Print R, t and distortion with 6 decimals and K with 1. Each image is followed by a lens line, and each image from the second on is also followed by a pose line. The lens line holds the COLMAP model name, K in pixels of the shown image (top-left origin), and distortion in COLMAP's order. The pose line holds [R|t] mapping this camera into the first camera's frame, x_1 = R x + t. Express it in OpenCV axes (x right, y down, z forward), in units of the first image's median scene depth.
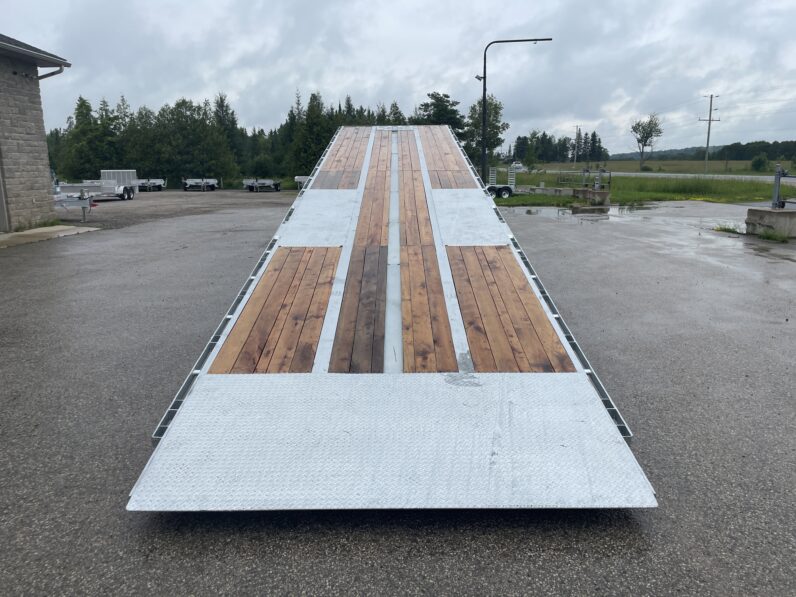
lens RADIAL K [[601.1, 0, 393.8], [0, 601.1, 295.3], [0, 0, 1]] dist [0.091789, -0.117064]
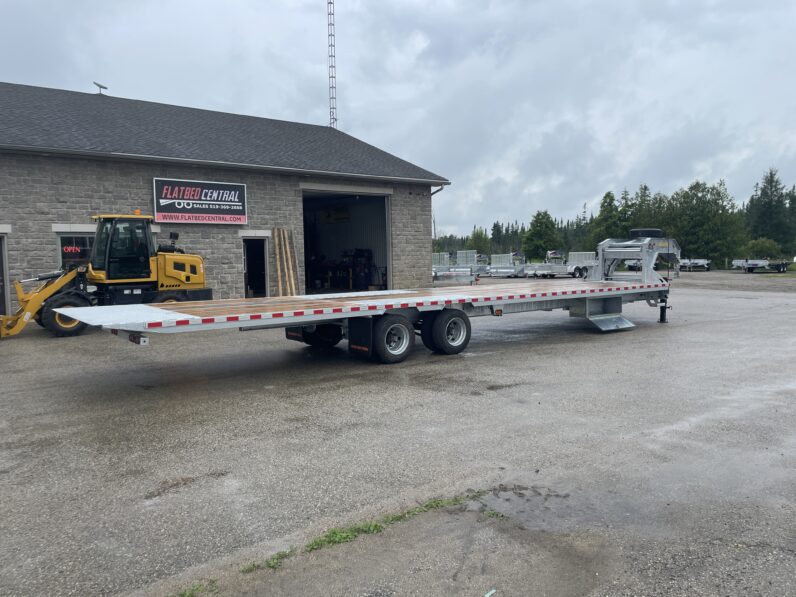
lens RADIAL K [[601.1, 0, 393.8], [0, 601.1, 295.3], [0, 0, 1]] dist [0.091789, -0.117064]
pose [[0.623219, 0.053490, -0.780216, 0.143032], [-0.152598, 0.986799, -0.054239, -0.004835], [0.767015, 0.152862, 0.623155, 0.013541]]
